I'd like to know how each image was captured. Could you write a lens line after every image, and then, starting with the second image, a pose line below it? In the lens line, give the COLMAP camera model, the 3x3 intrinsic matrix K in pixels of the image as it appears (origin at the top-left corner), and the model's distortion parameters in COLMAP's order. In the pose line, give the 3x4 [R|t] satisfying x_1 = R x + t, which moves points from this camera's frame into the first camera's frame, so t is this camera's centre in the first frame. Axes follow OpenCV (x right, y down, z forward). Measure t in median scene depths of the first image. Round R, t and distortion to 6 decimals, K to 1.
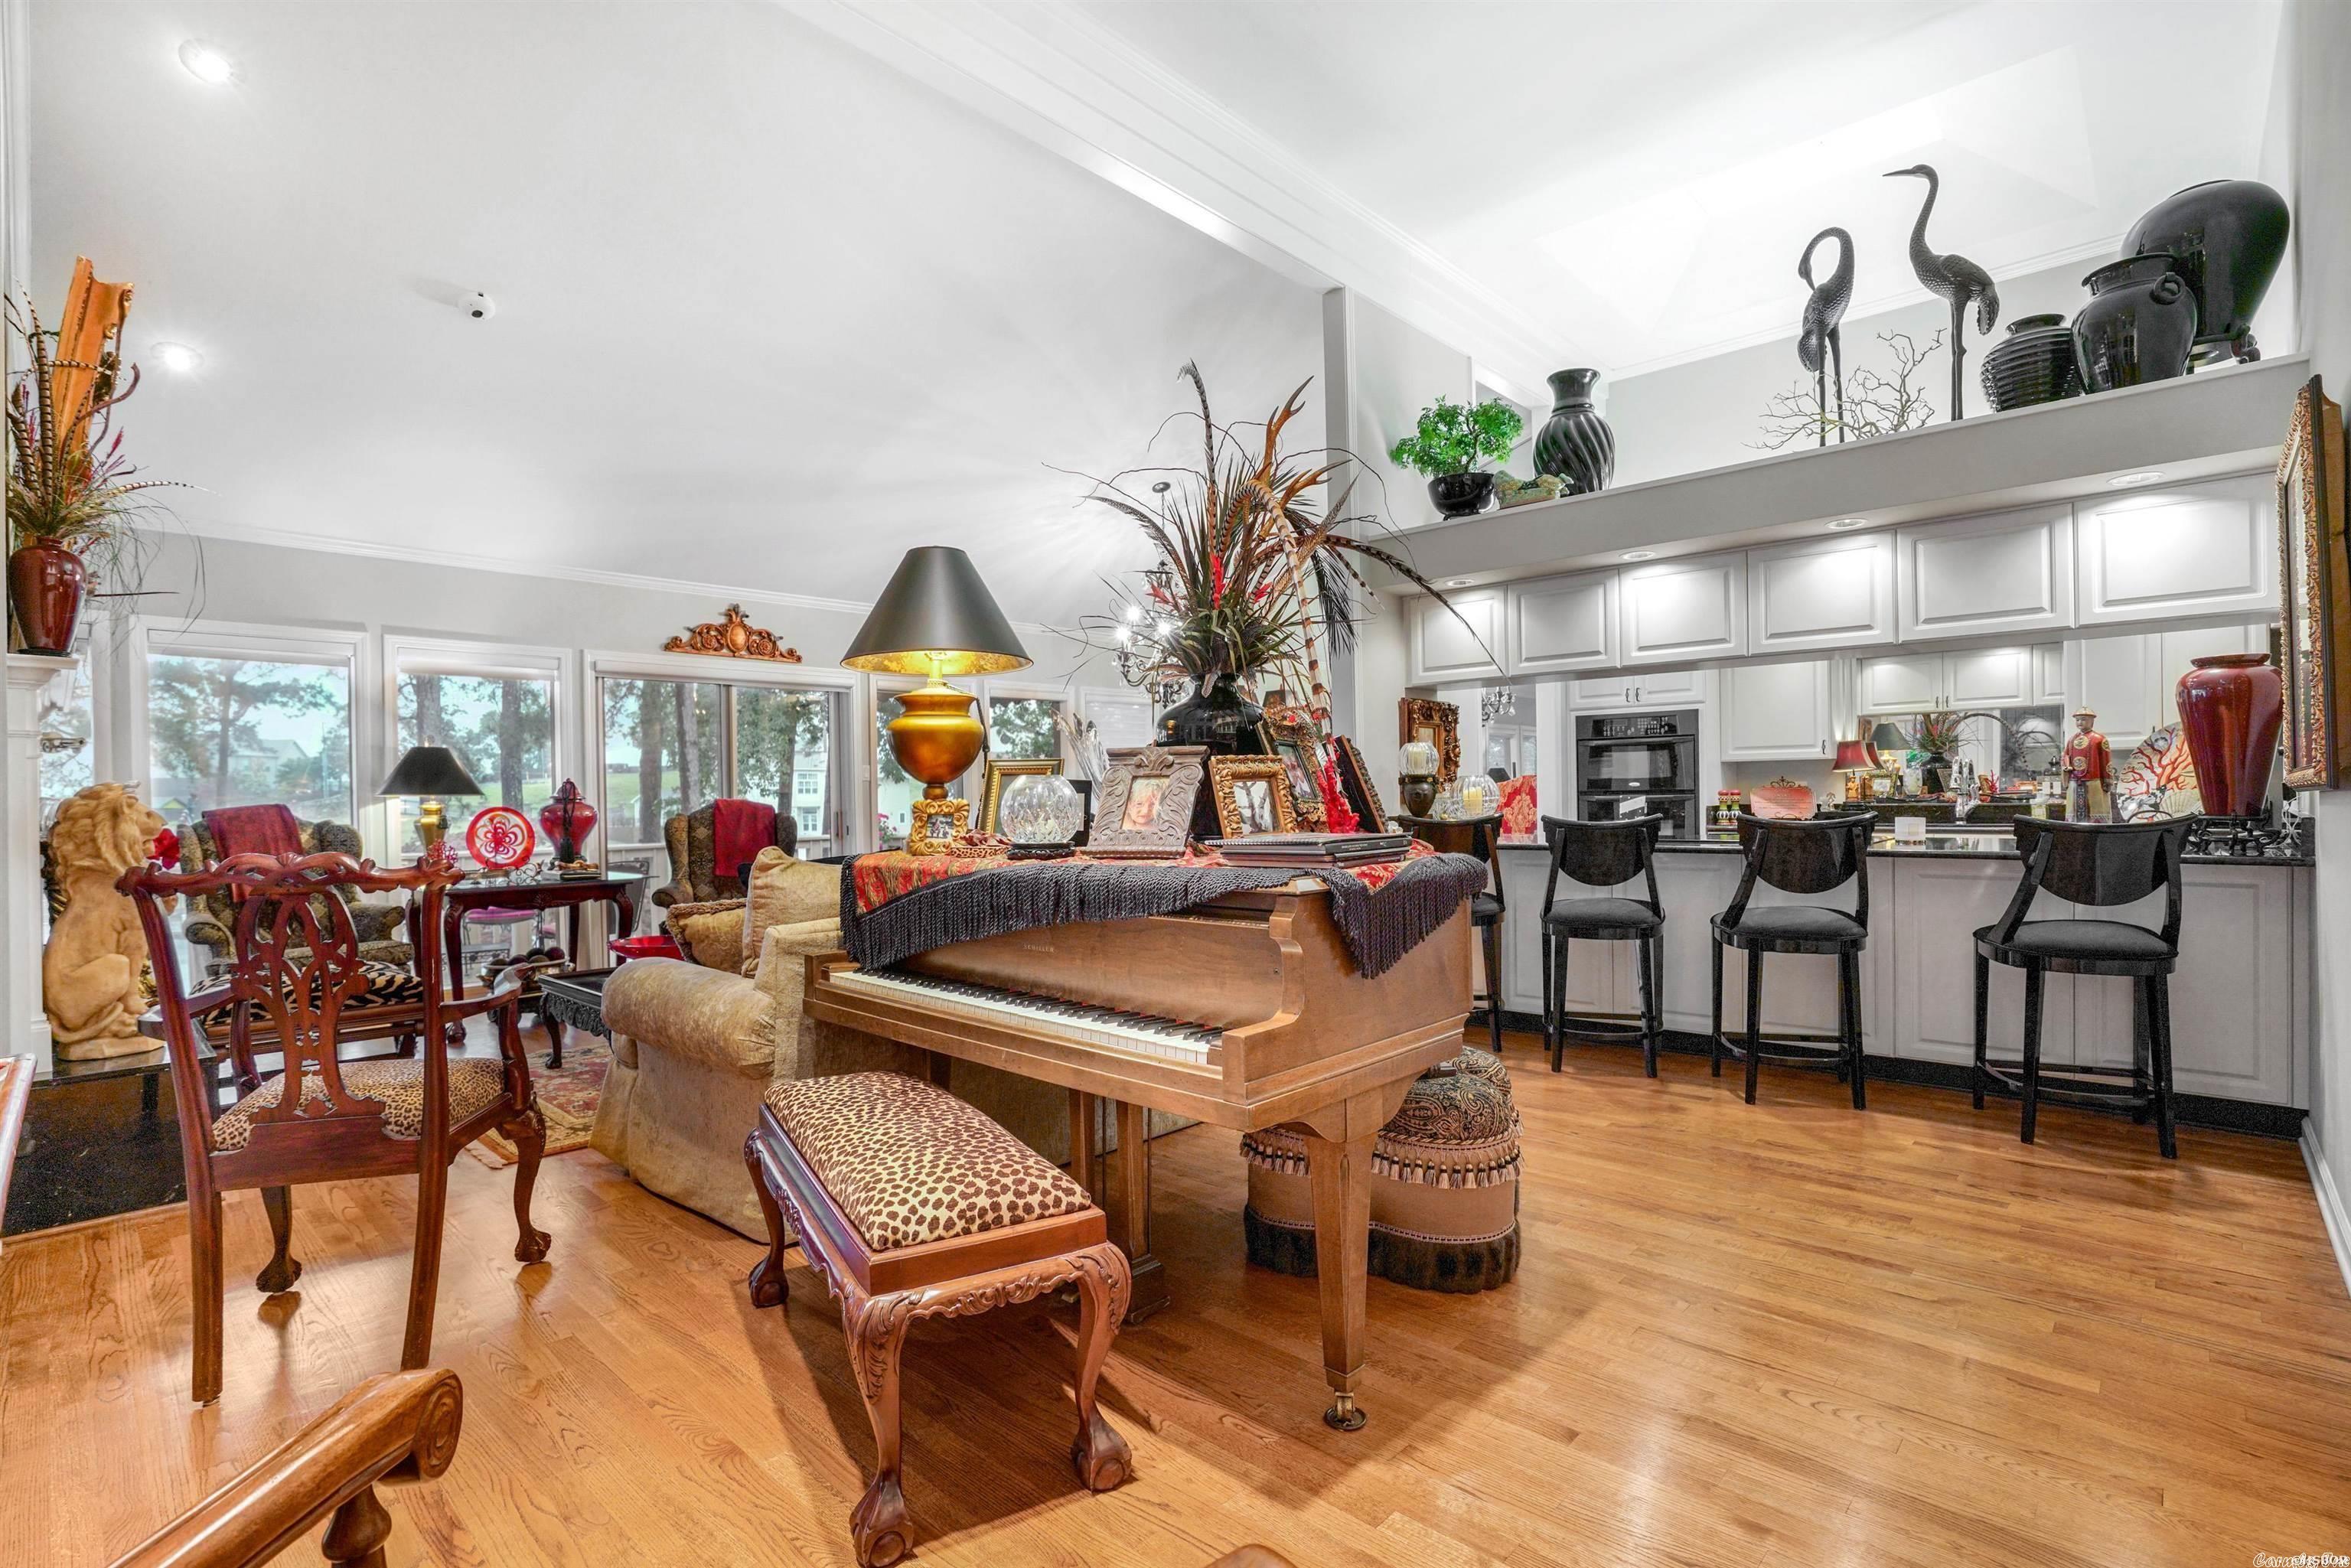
lens RADIAL K [[1096.0, 0, 1189.7], [0, 1096.0, 799.1], [0, 0, 1]] dist [-0.044483, 0.015483]
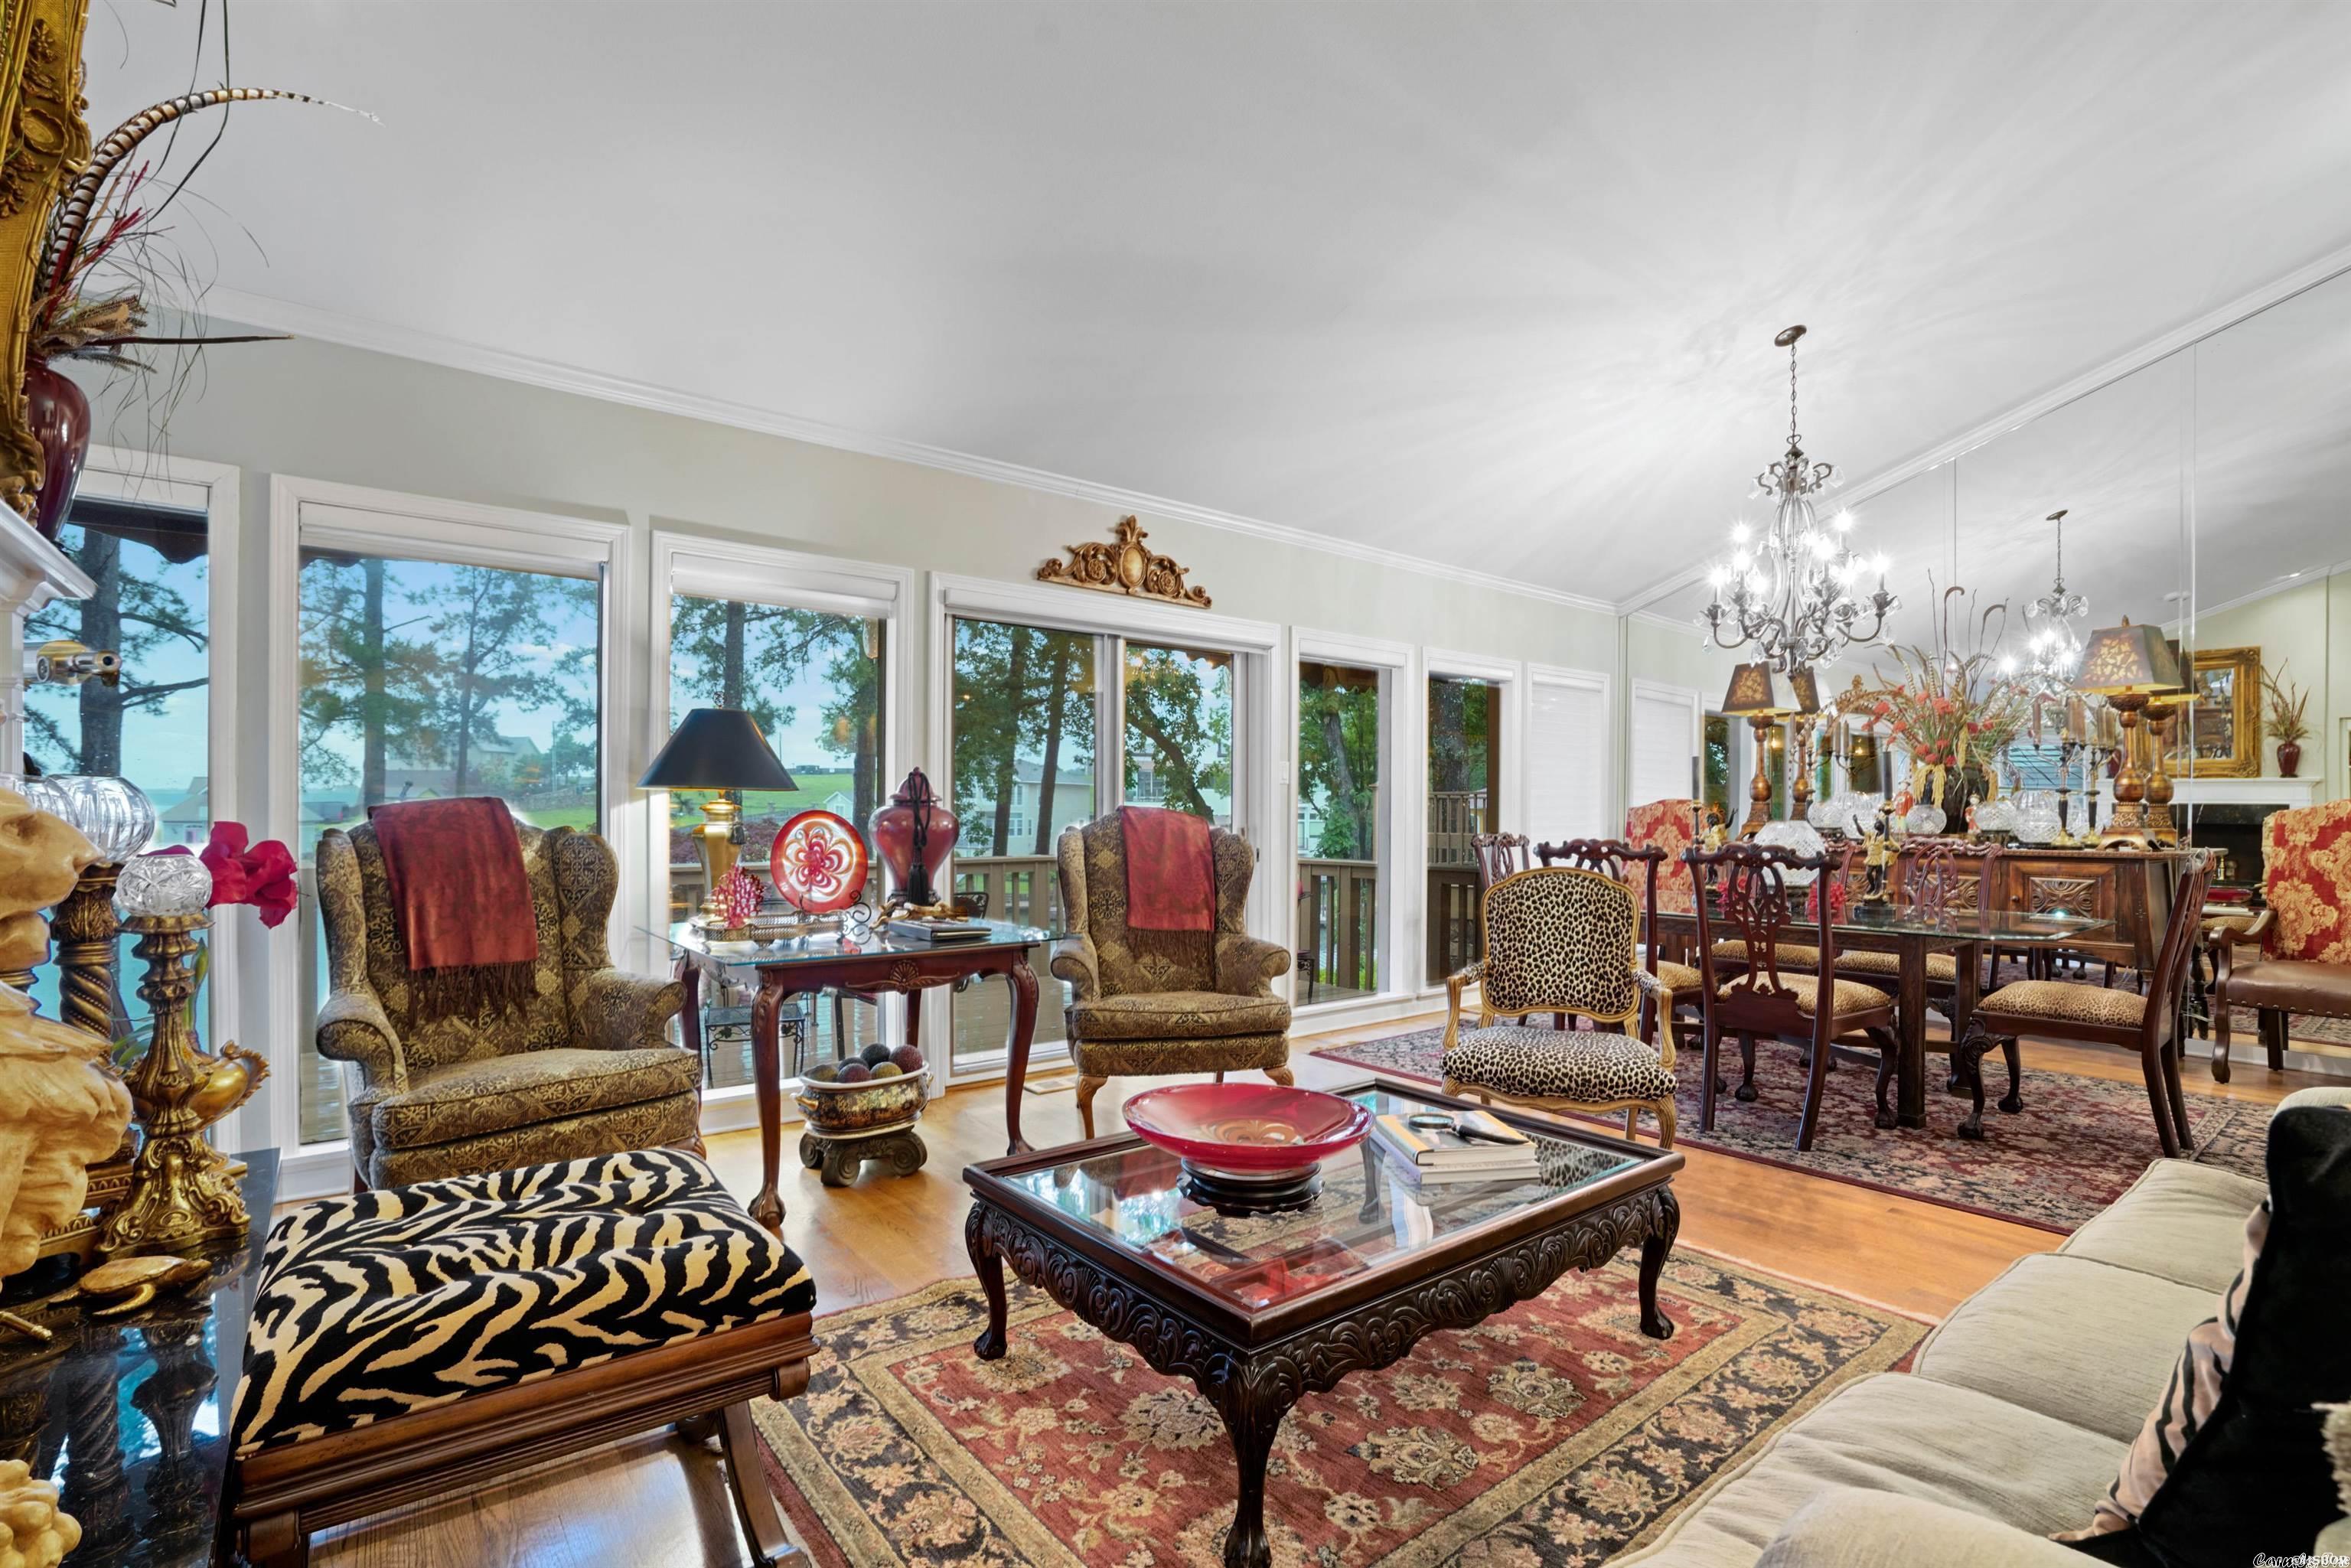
lens RADIAL K [[1096.0, 0, 1190.3], [0, 1096.0, 813.1], [0, 0, 1]] dist [-0.044483, 0.015483]
pose [[0.988945, 0.028203, -0.145579, -0.288274], [-0.028196, 0.999600, 0.002115, 0.001021], [0.145580, 0.002013, 0.989344, 0.351443]]
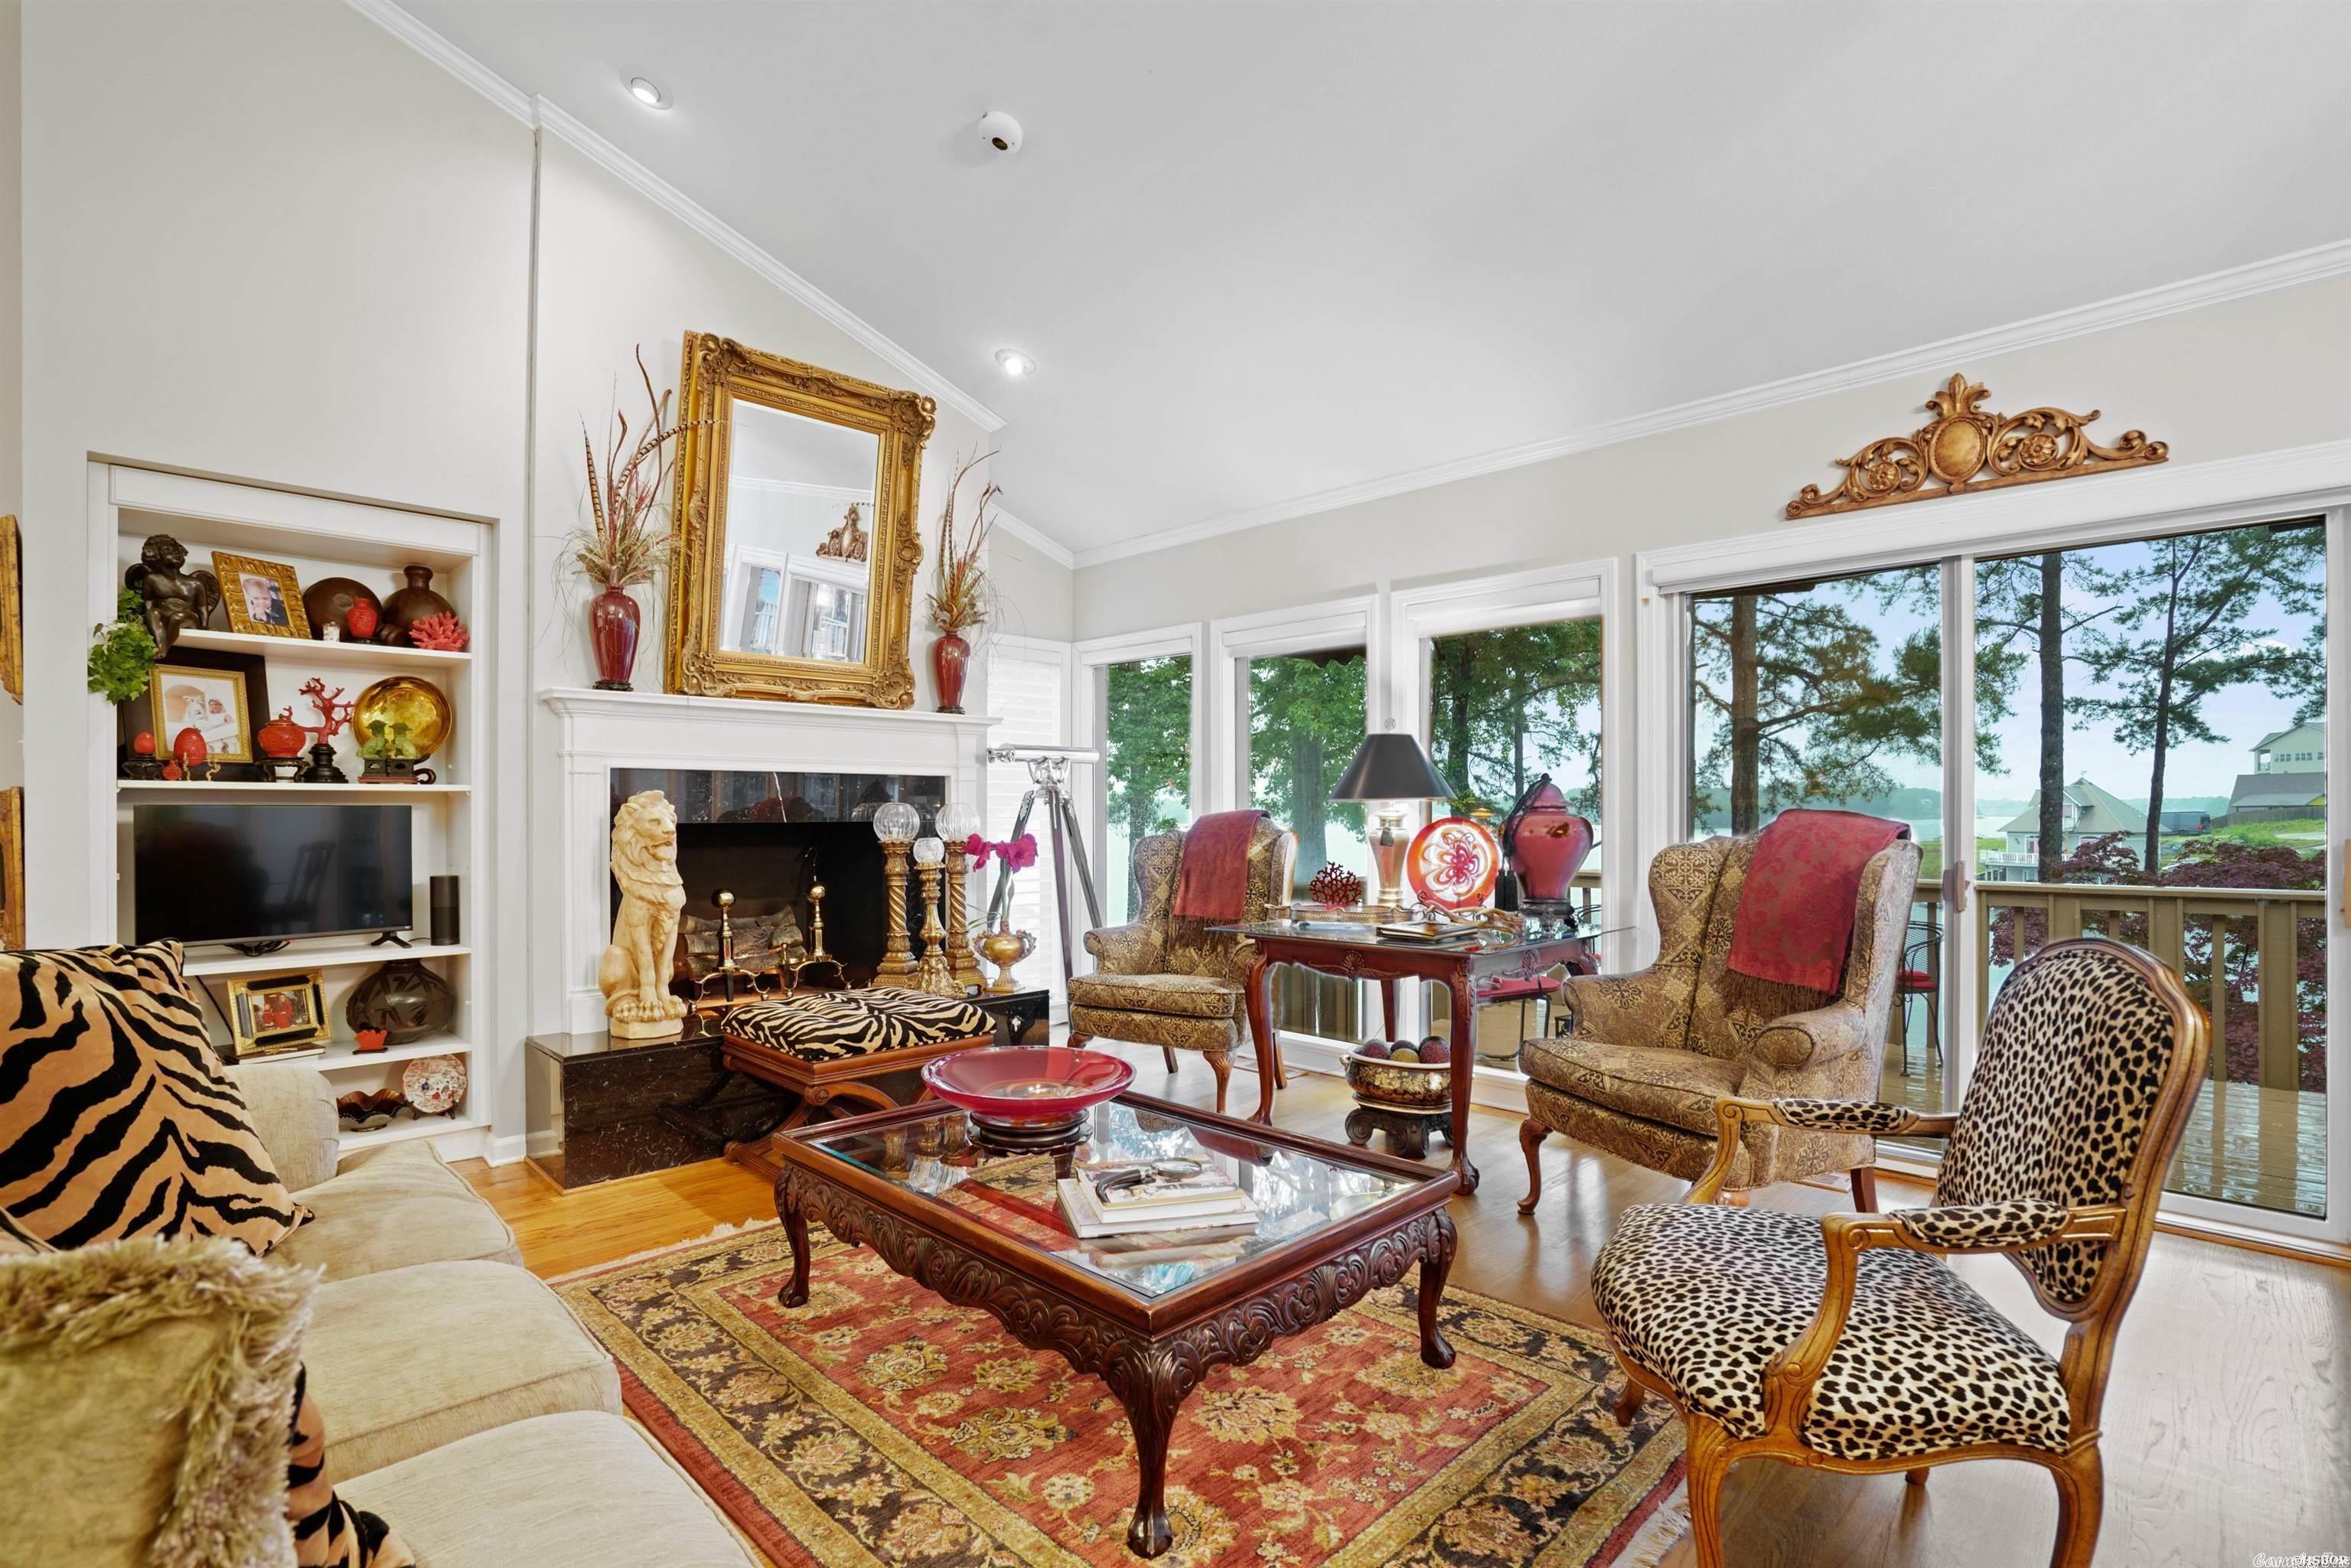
lens RADIAL K [[1096.0, 0, 1146.3], [0, 1096.0, 817.4], [0, 0, 1]] dist [-0.044483, 0.015483]
pose [[-0.046411, 0.023158, -0.998654, 0.044078], [-0.001174, 0.999729, 0.023238, -0.007223], [0.998922, 0.002251, -0.046371, 0.713567]]
